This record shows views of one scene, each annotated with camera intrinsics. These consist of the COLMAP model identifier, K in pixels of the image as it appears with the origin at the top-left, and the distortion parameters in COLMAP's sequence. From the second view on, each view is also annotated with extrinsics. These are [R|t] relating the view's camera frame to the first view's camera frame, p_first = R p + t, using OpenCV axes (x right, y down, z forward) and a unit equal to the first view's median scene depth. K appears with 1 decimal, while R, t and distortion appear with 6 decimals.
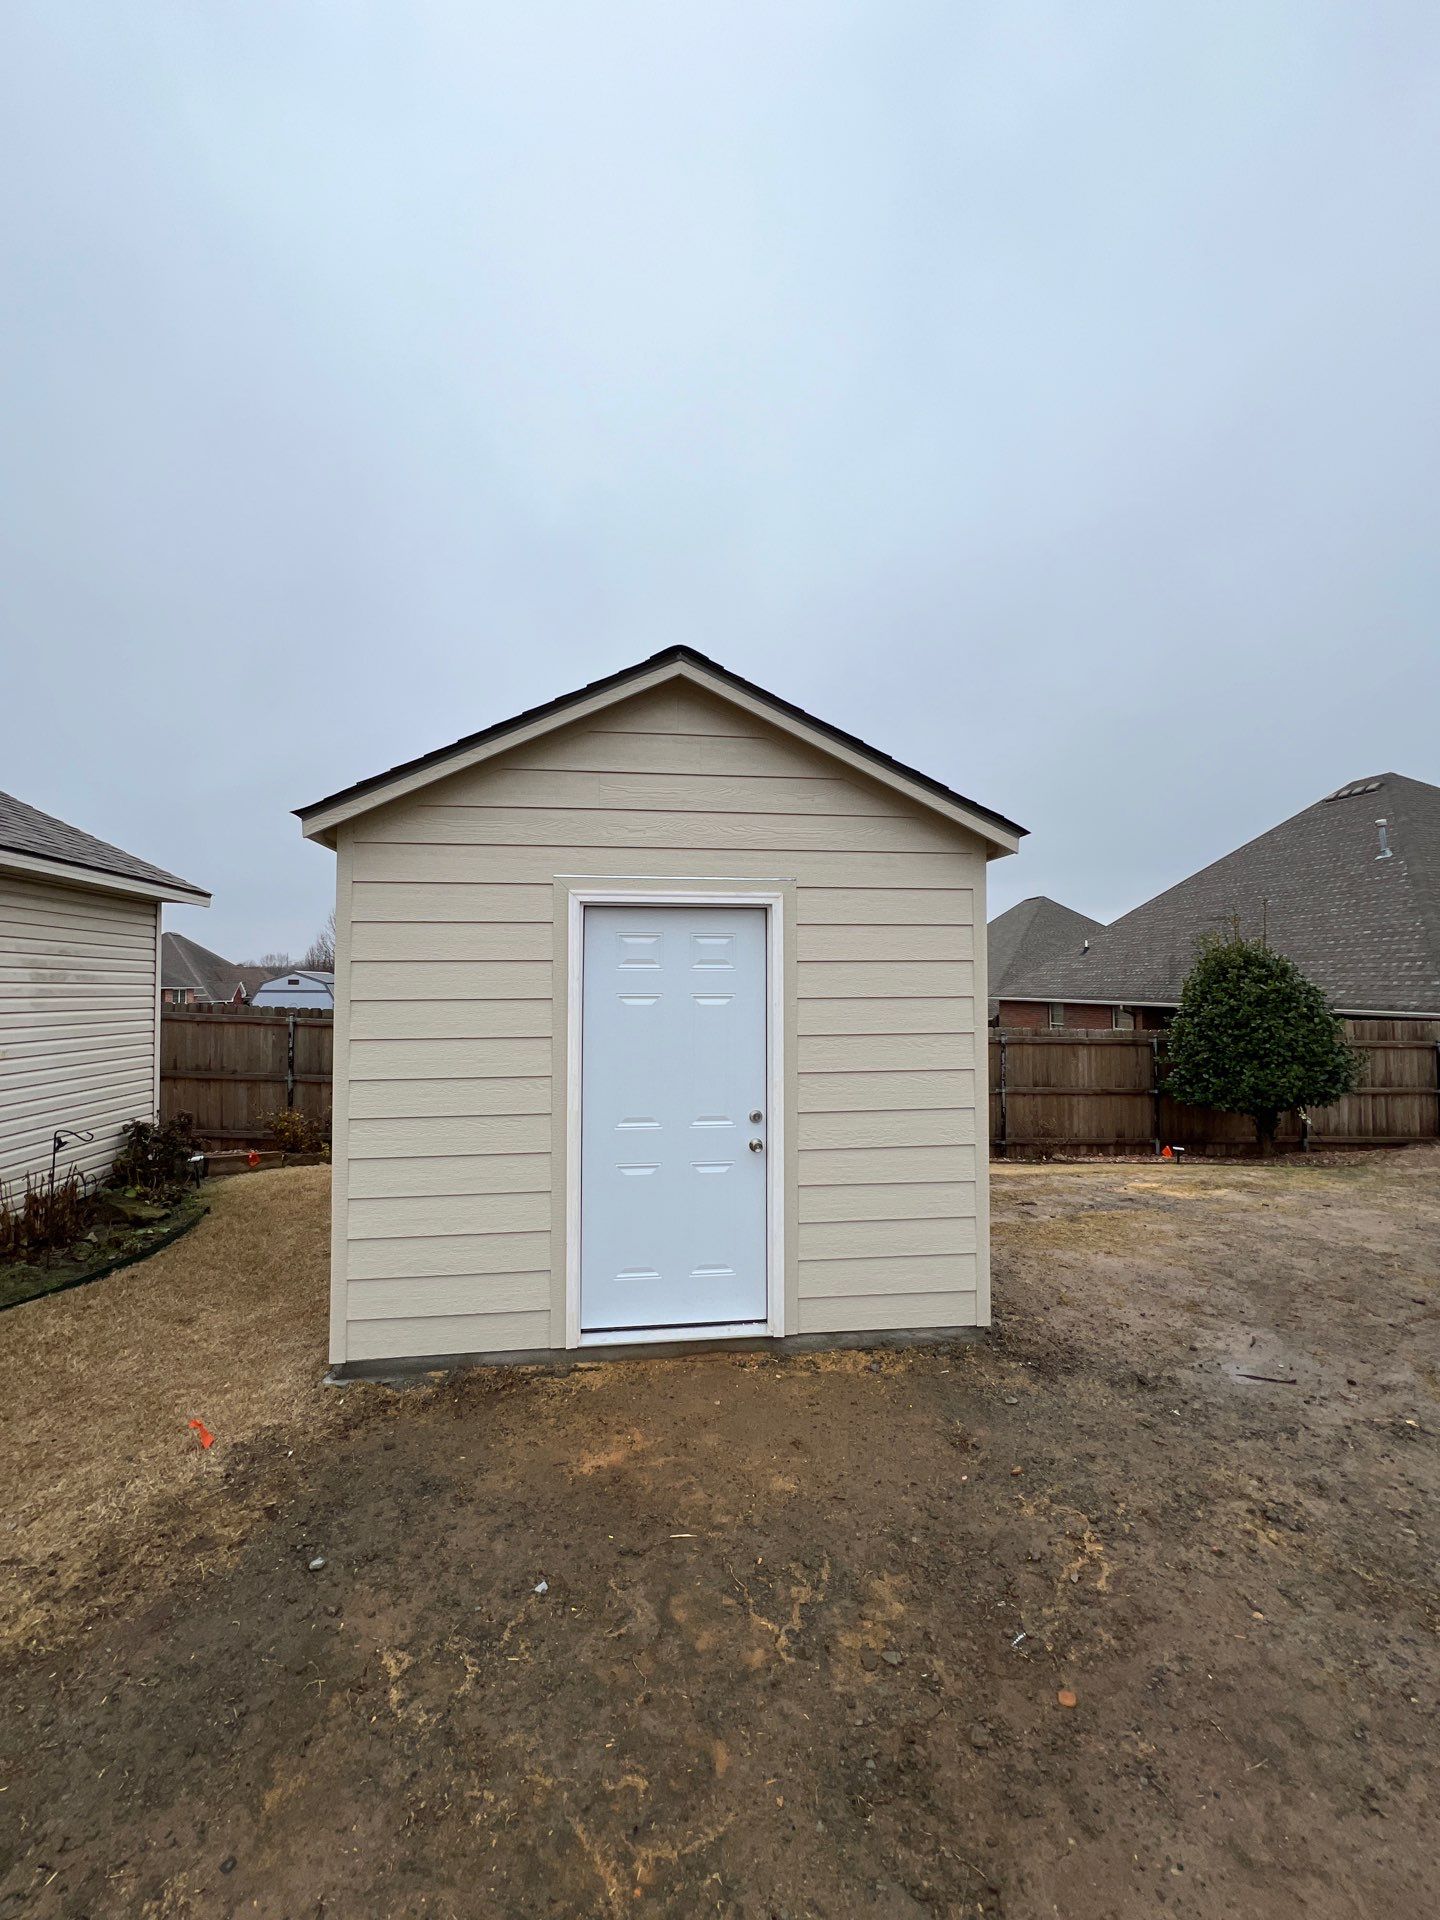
lens RADIAL K [[770.1, 0, 718.5], [0, 770.1, 963.3], [0, 0, 1]] dist [0.001806, -0.000052]
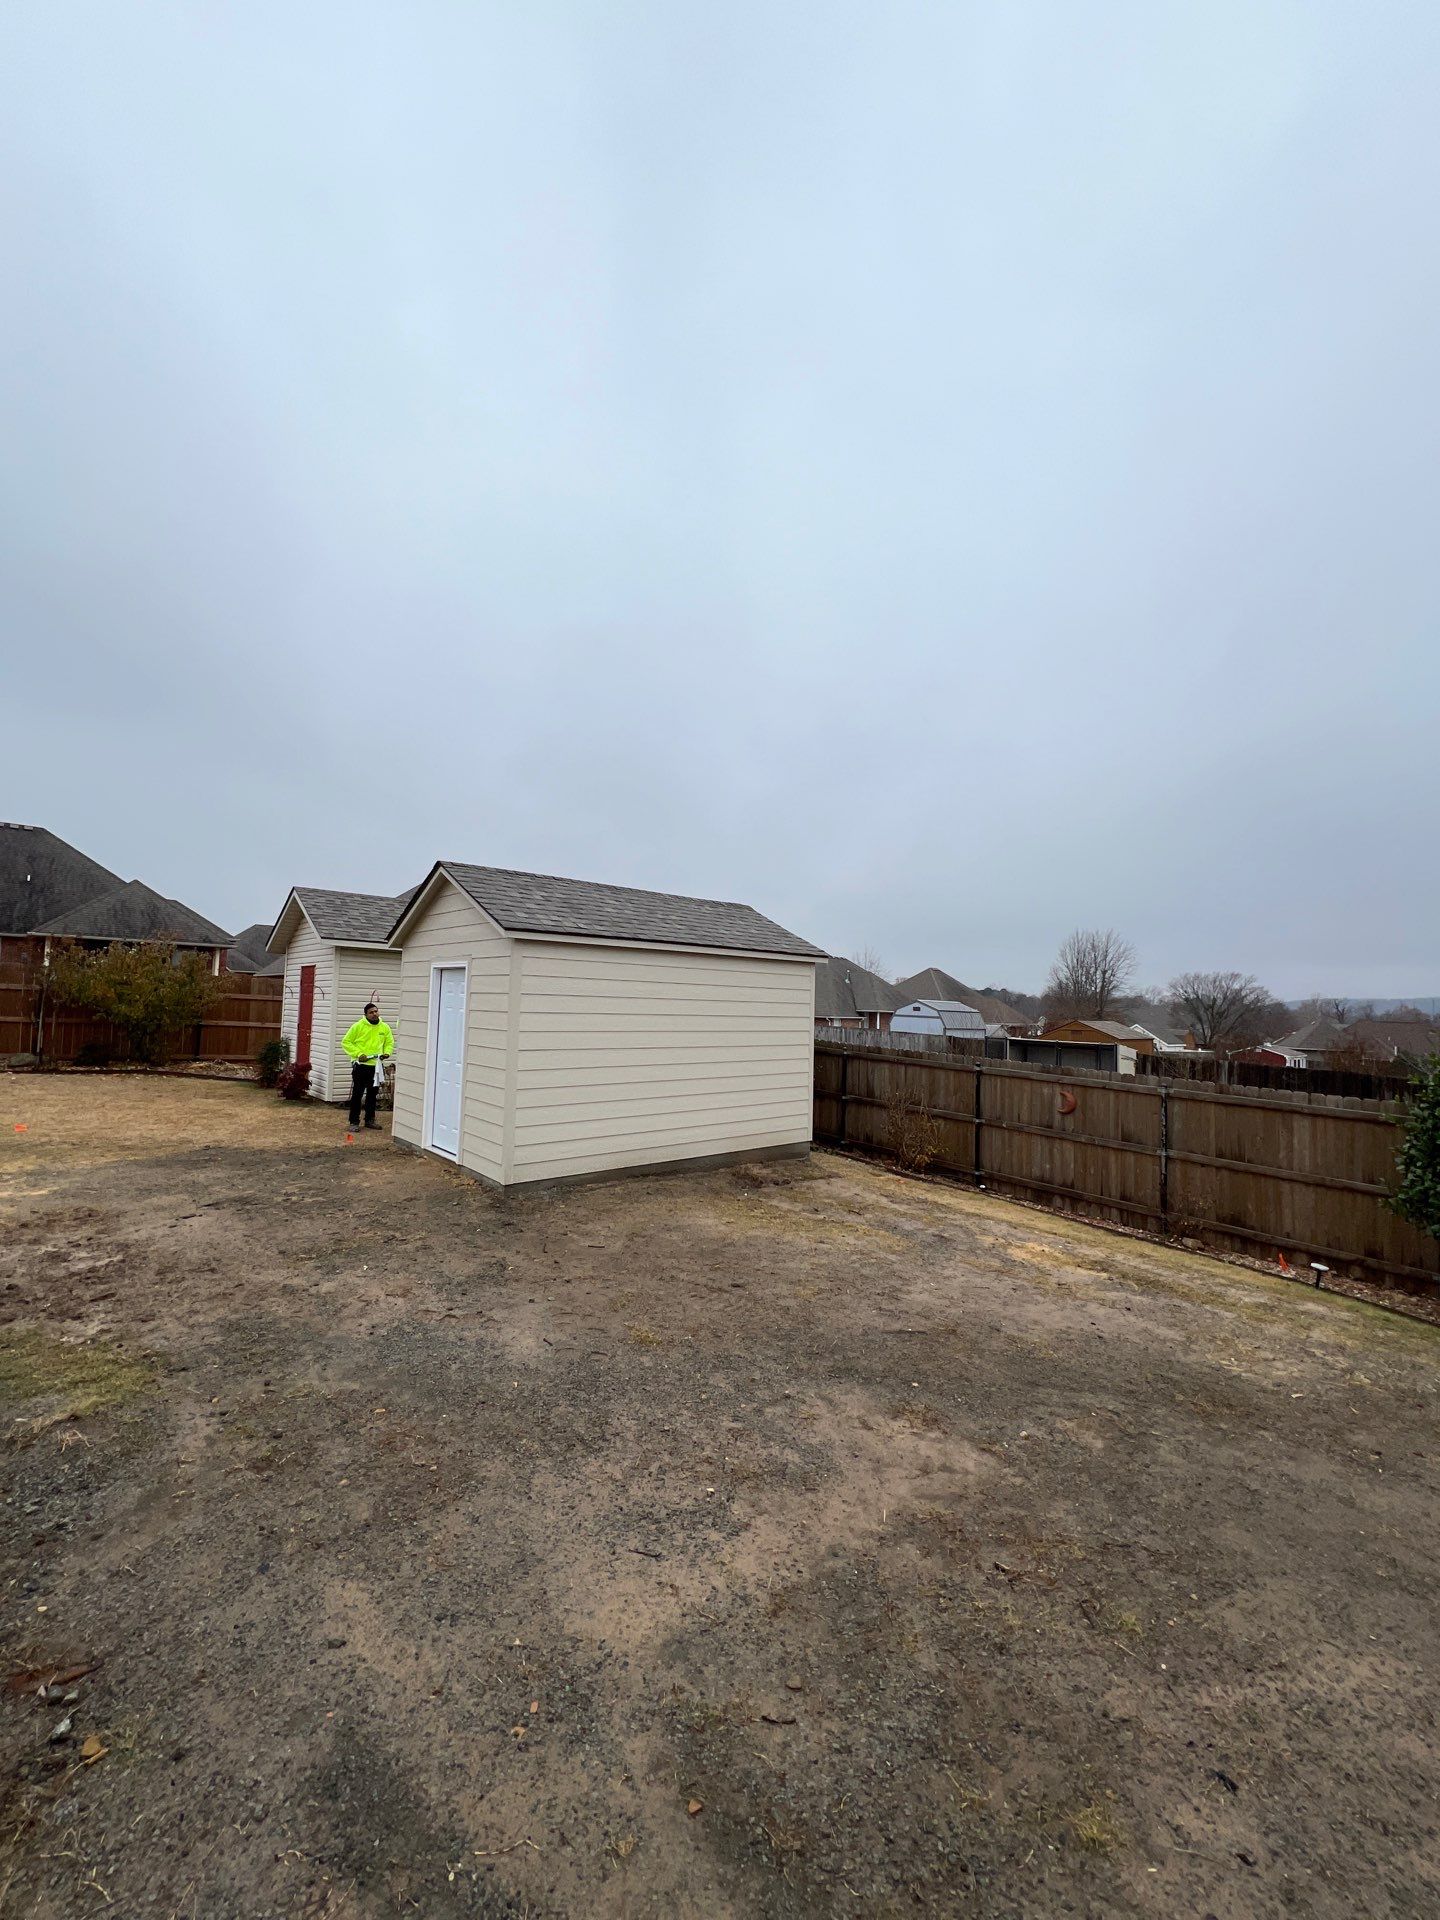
lens RADIAL K [[770.1, 0, 718.5], [0, 770.1, 963.3], [0, 0, 1]] dist [0.001806, -0.000052]
pose [[0.561128, -0.022468, -0.827424, 1.356798], [-0.010905, 0.999344, -0.034532, -0.012066], [0.827658, 0.028400, 0.560514, 0.213326]]
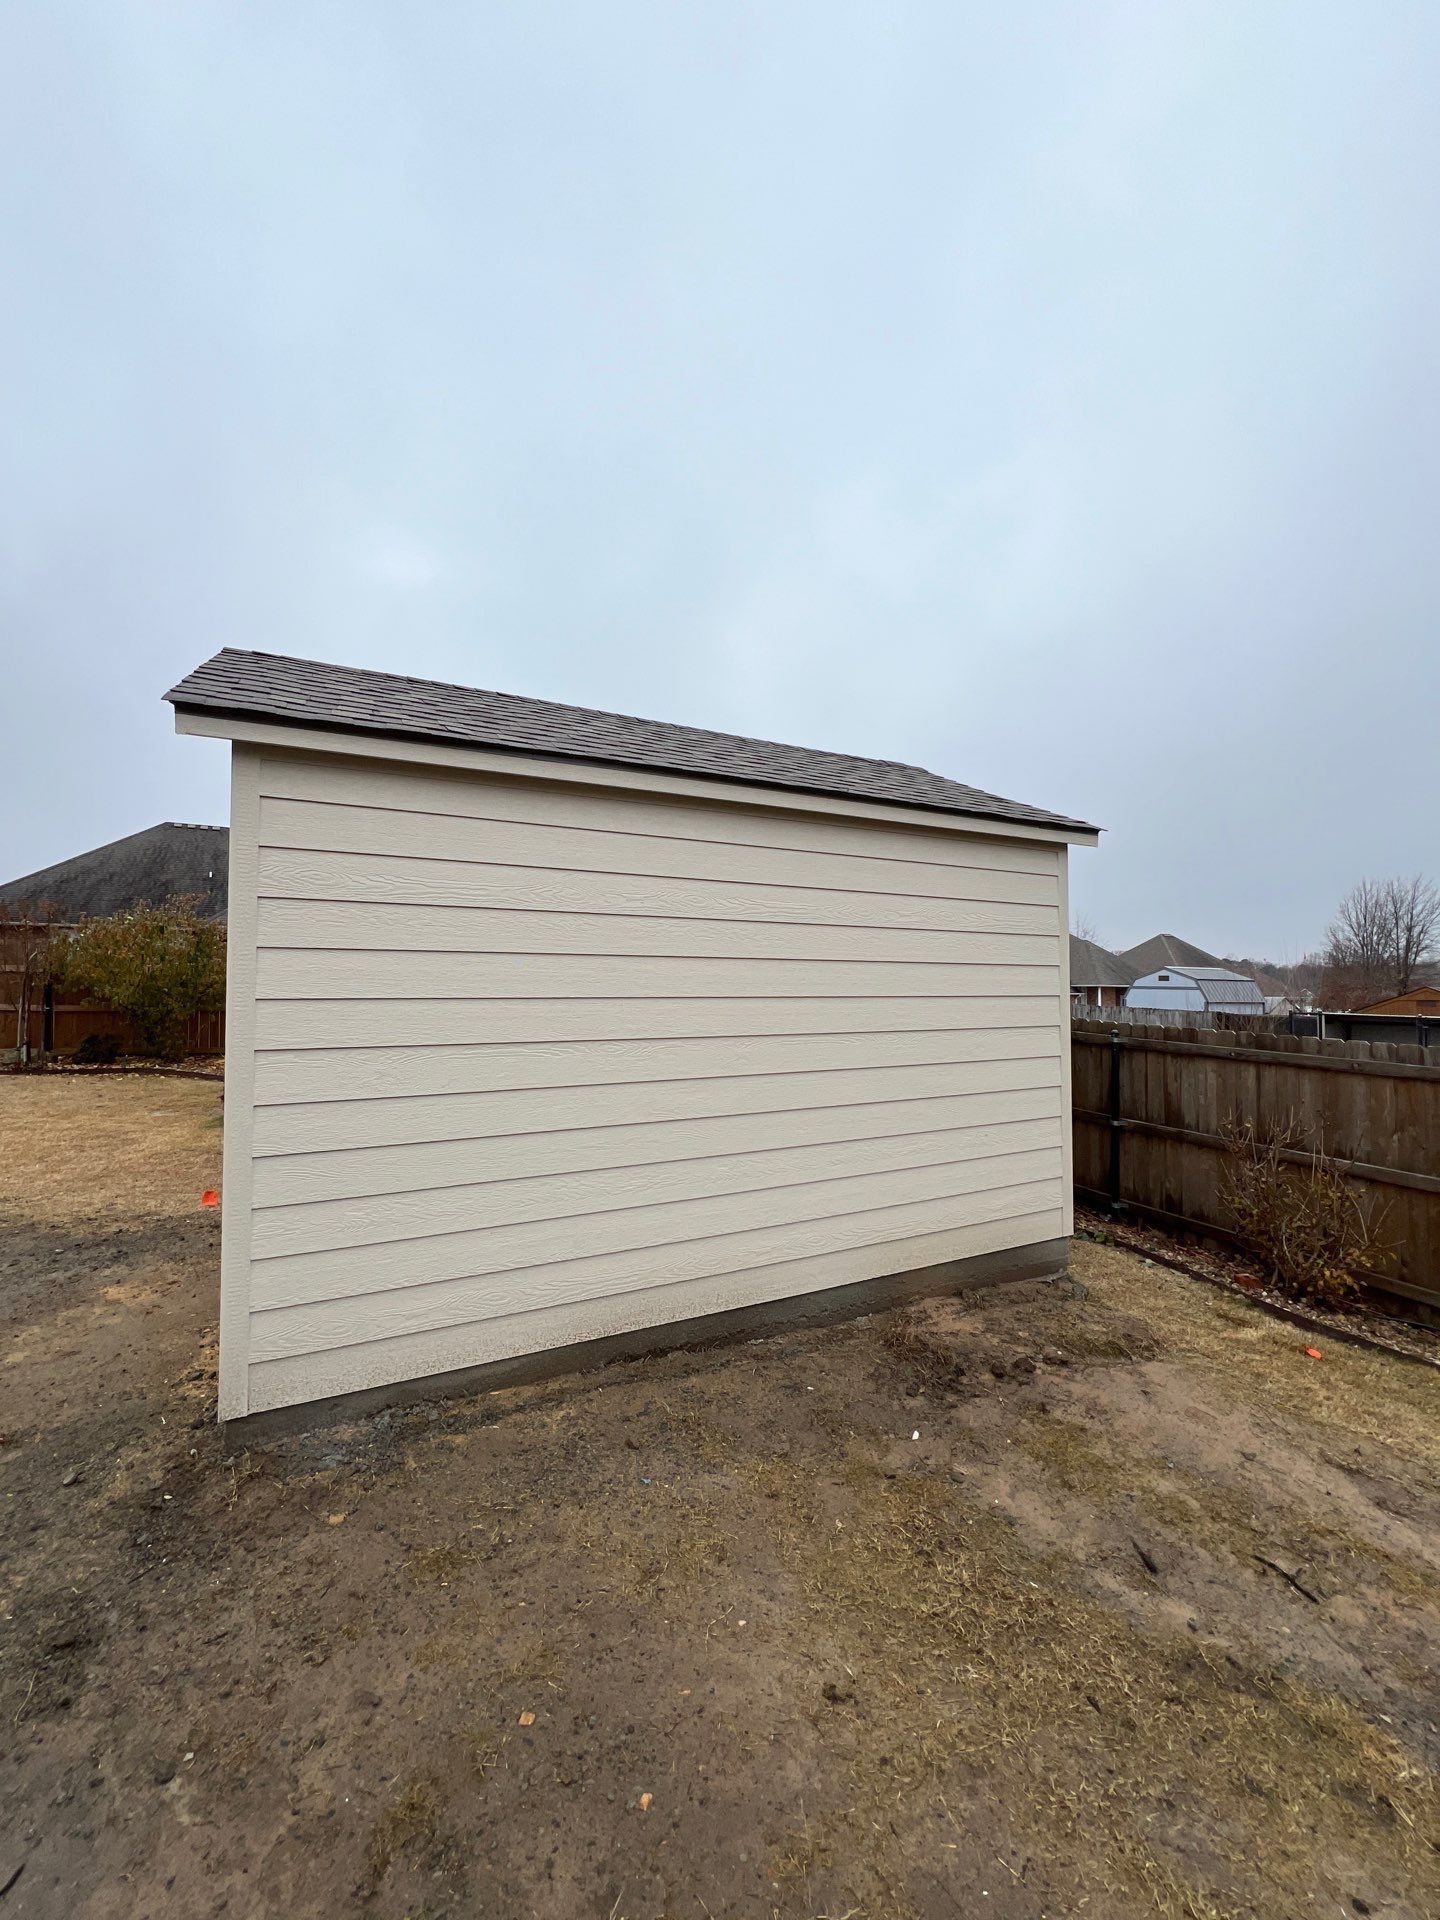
lens RADIAL K [[767.0, 0, 714.8], [0, 767.0, 961.3], [0, 0, 1]] dist [-0.000248, -0.000108]
pose [[0.341064, -0.022706, -0.939766, 0.703583], [0.018237, 0.999680, -0.017535, 0.045428], [0.939863, -0.011158, 0.341368, 0.719398]]
